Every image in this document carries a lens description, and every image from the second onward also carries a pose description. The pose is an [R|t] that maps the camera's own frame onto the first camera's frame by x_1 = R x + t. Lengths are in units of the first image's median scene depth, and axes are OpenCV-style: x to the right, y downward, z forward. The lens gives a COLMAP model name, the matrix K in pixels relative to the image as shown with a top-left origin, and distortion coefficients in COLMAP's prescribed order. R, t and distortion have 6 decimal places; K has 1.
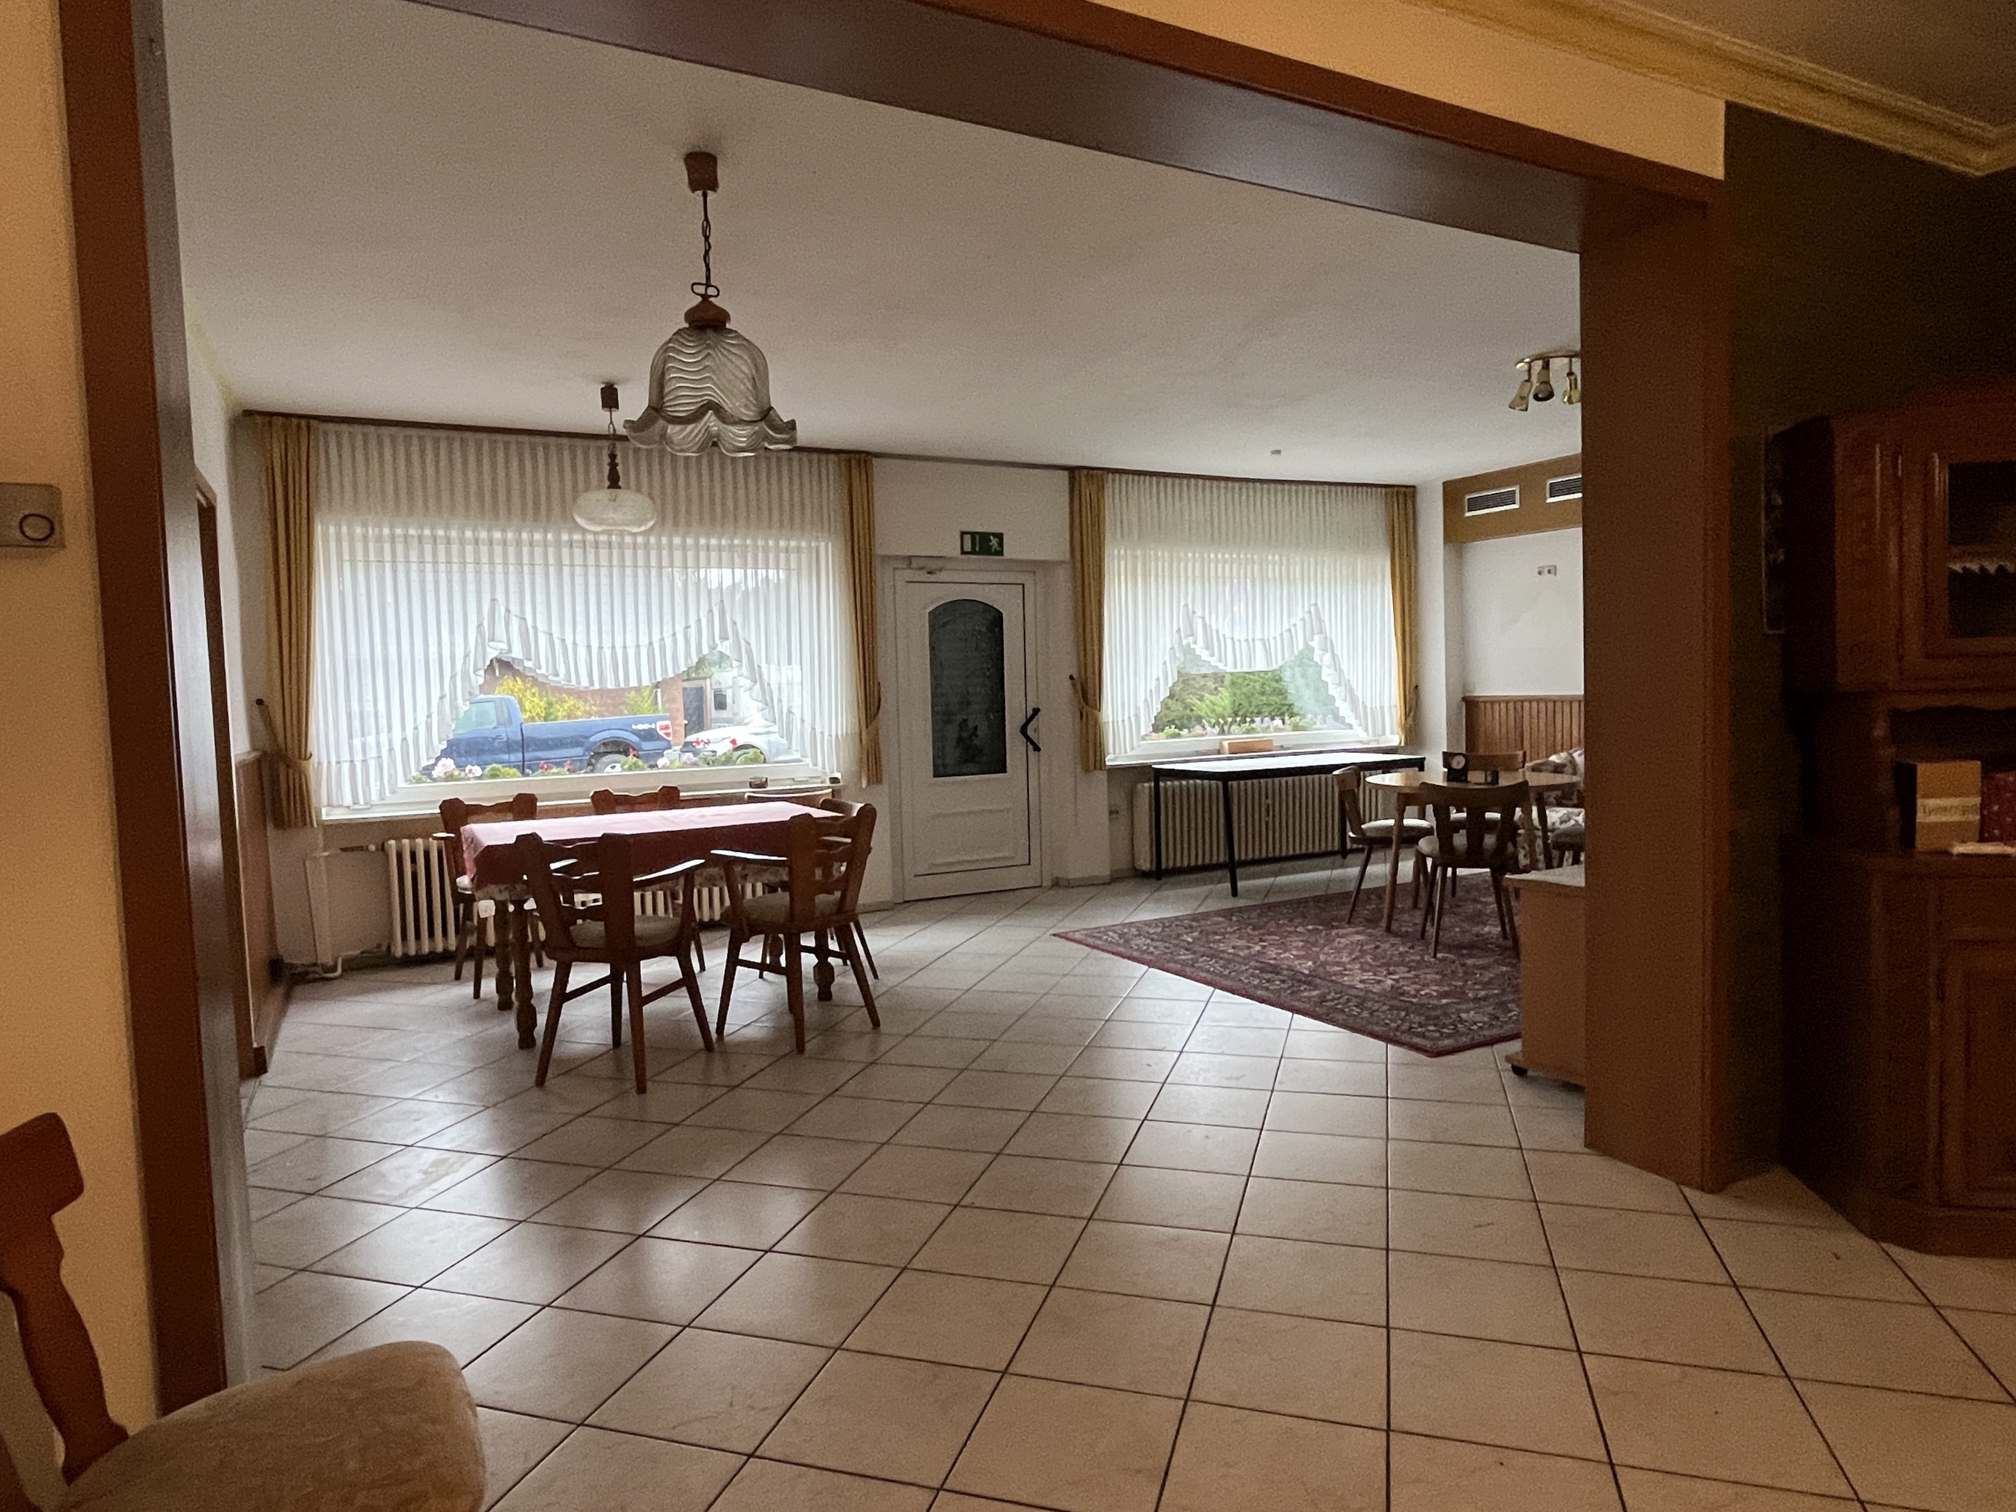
lens RADIAL K [[1169.5, 0, 1004.7], [0, 1169.5, 759.1], [0, 0, 1]] dist [0.000108, -0.001331]
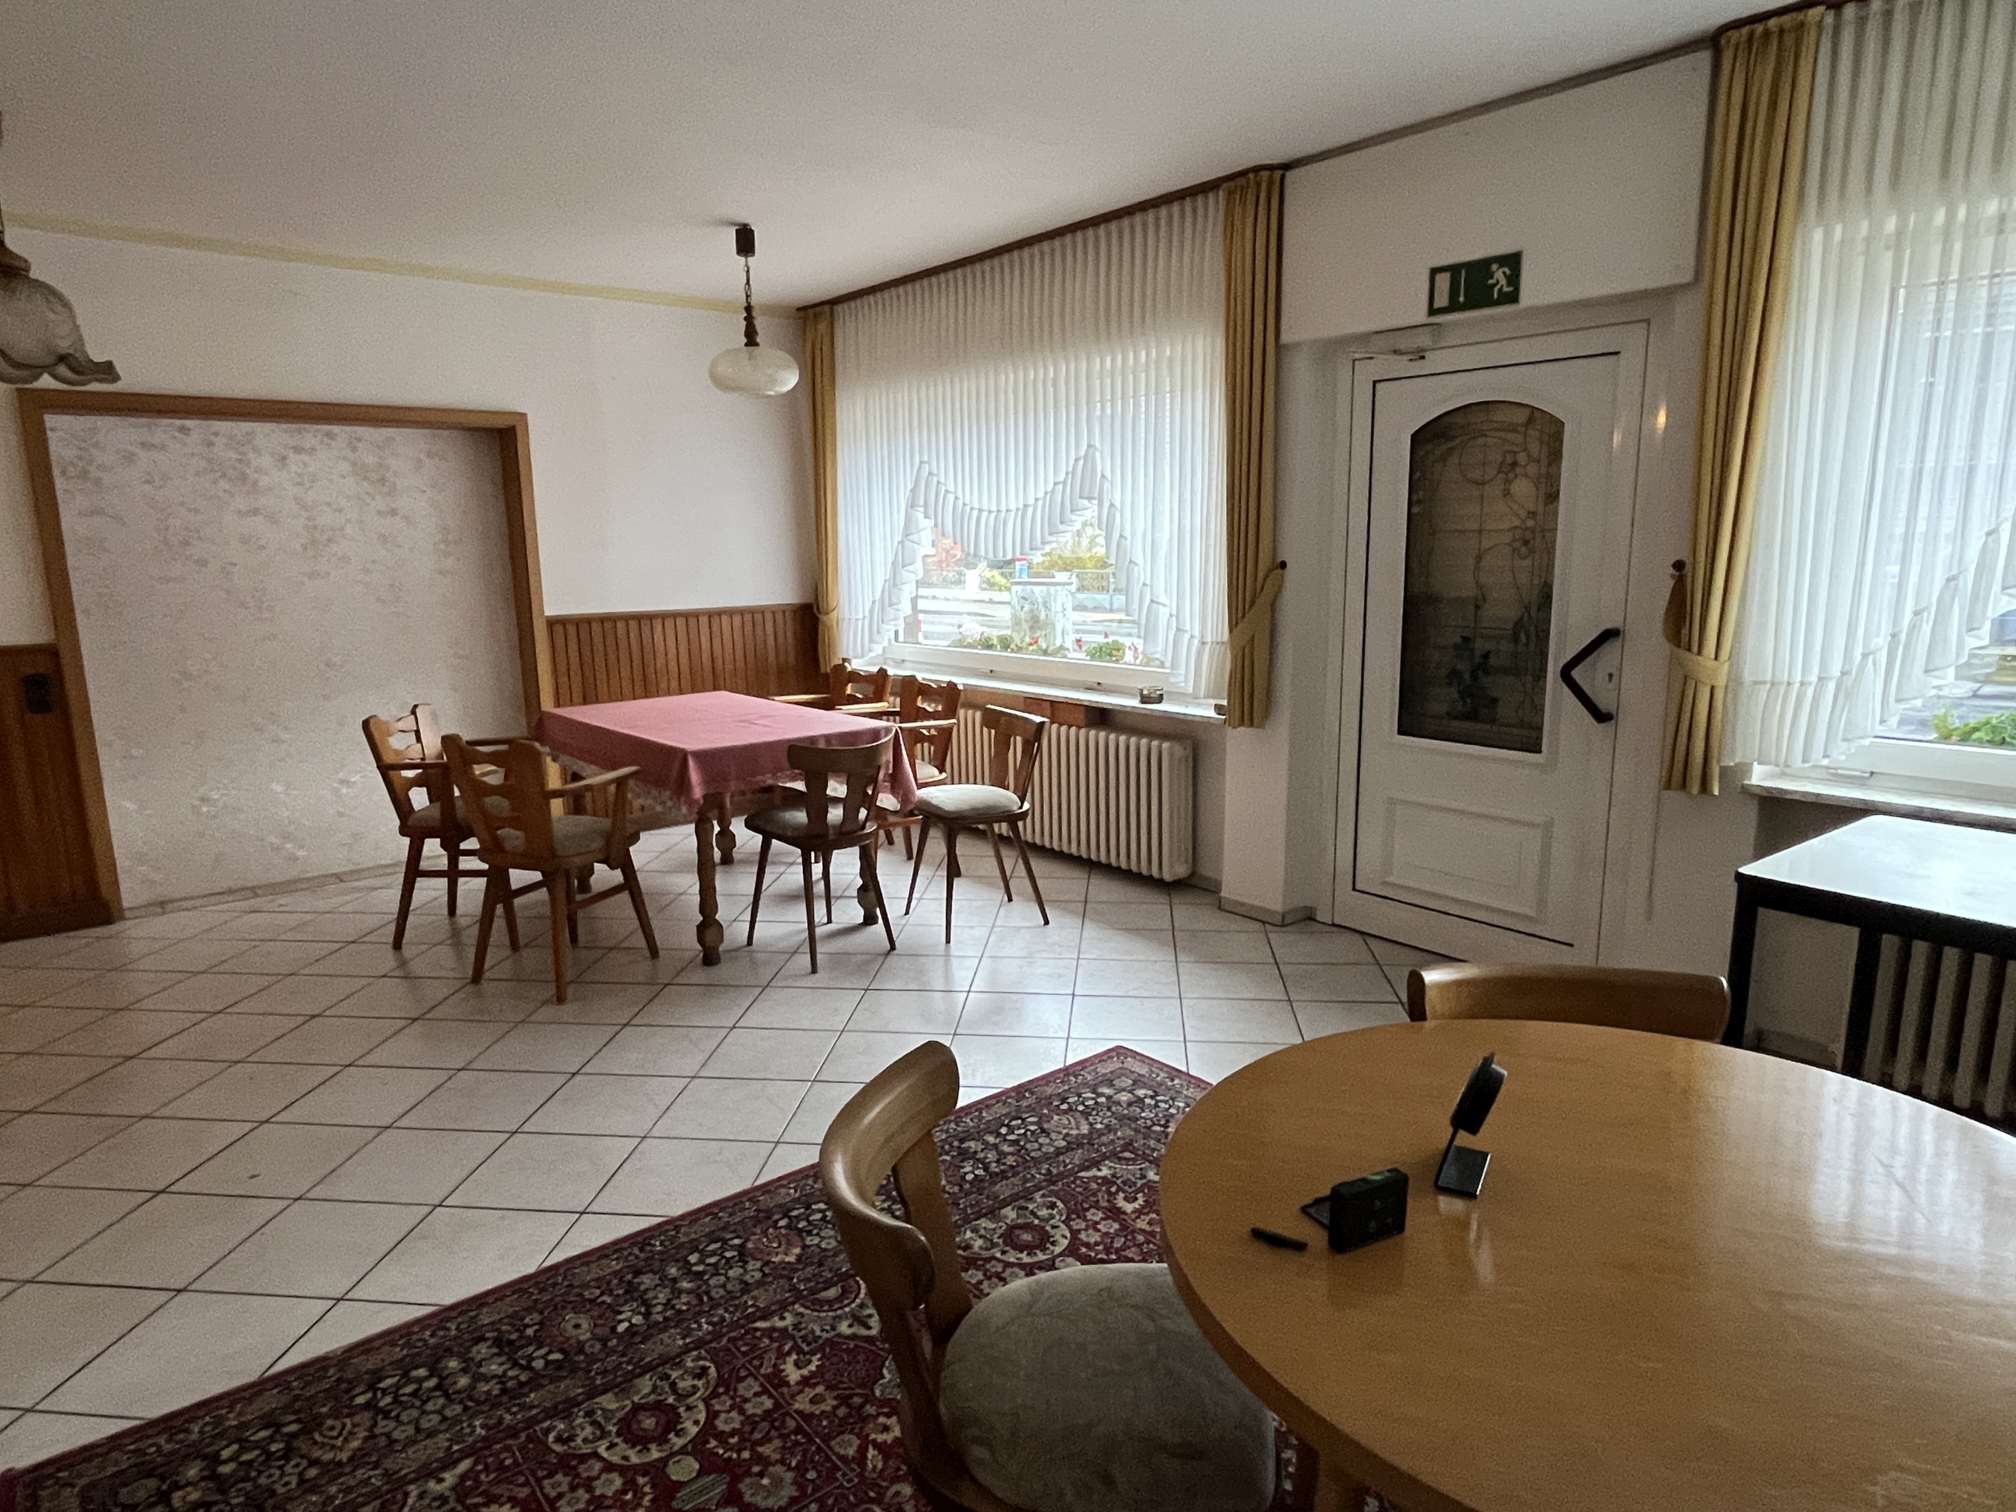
lens RADIAL K [[1169.5, 0, 1004.0], [0, 1169.5, 755.4], [0, 0, 1]] dist [0.000108, -0.001331]
pose [[0.203268, 0.214390, -0.955363, 0.454731], [-0.050370, 0.976731, 0.208468, -0.083868], [0.977827, 0.005747, 0.209337, 0.706938]]
